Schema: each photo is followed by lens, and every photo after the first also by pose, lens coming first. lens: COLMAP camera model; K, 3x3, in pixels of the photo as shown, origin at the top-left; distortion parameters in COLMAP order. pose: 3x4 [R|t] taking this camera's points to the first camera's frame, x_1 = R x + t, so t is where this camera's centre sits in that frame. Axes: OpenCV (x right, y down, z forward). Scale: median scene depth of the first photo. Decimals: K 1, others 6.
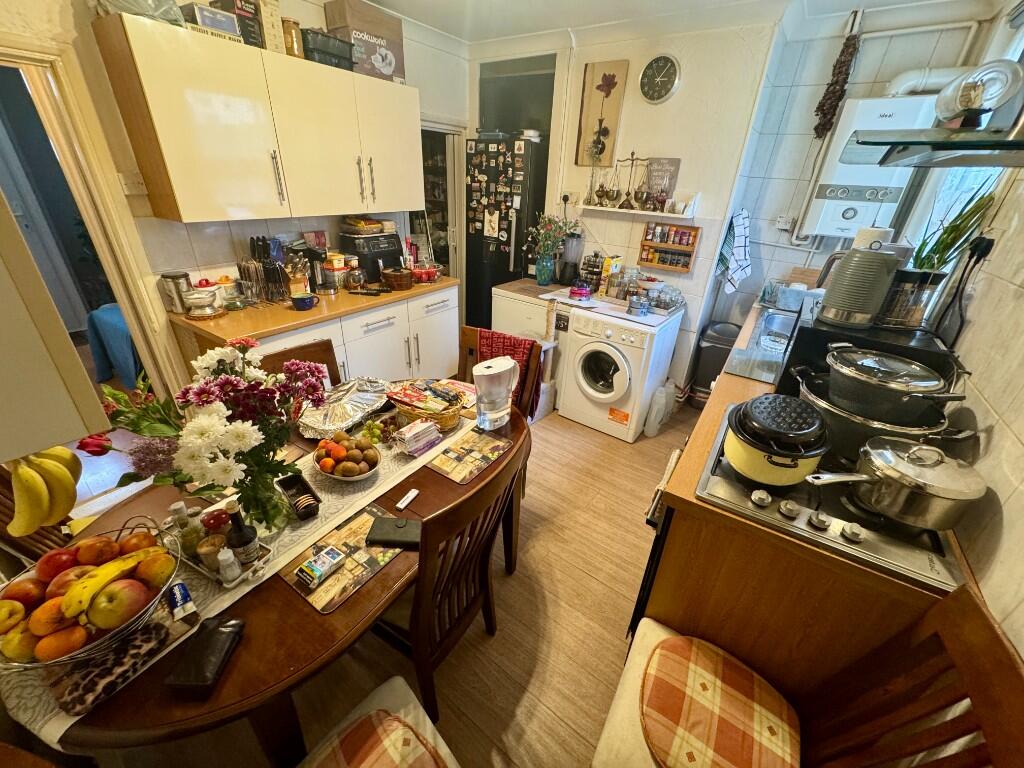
lens RADIAL K [[411.6, 0, 512.7], [0, 411.6, 385.6], [0, 0, 1]] dist [-0.001294, -0.000322]
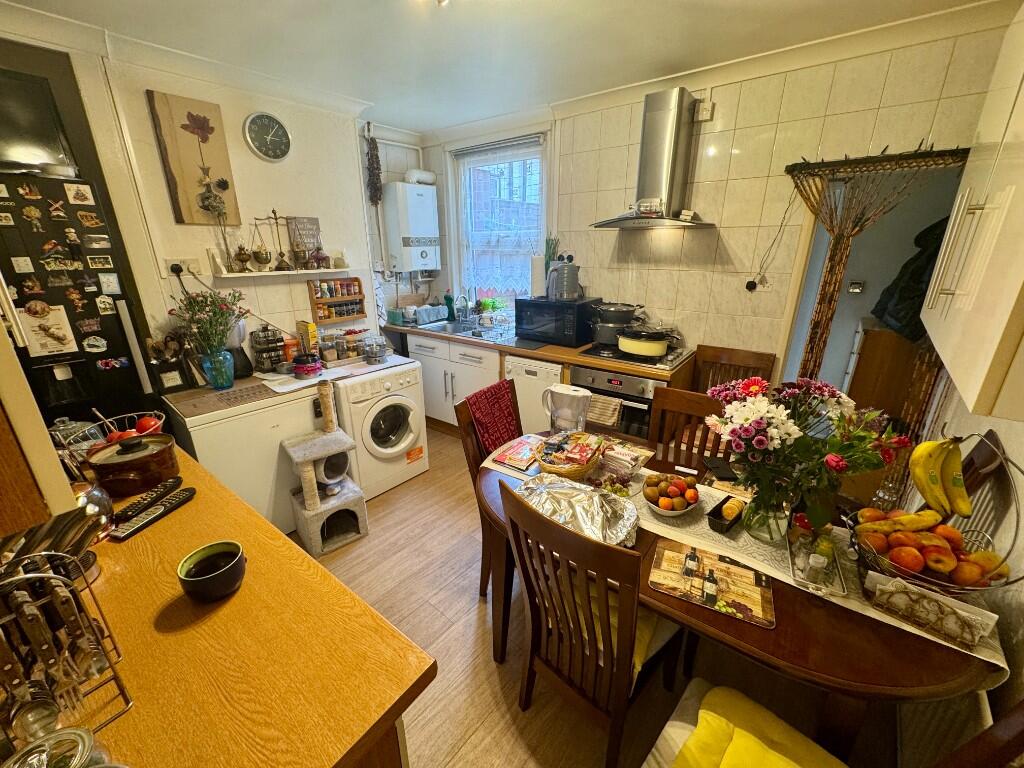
lens RADIAL K [[411.6, 0, 513.8], [0, 411.6, 384.5], [0, 0, 1]] dist [-0.001294, -0.000322]
pose [[0.058251, -0.364857, 0.929240, -0.600195], [0.462812, 0.834618, 0.298692, -0.256141], [-0.884540, 0.412664, 0.217478, 0.462443]]
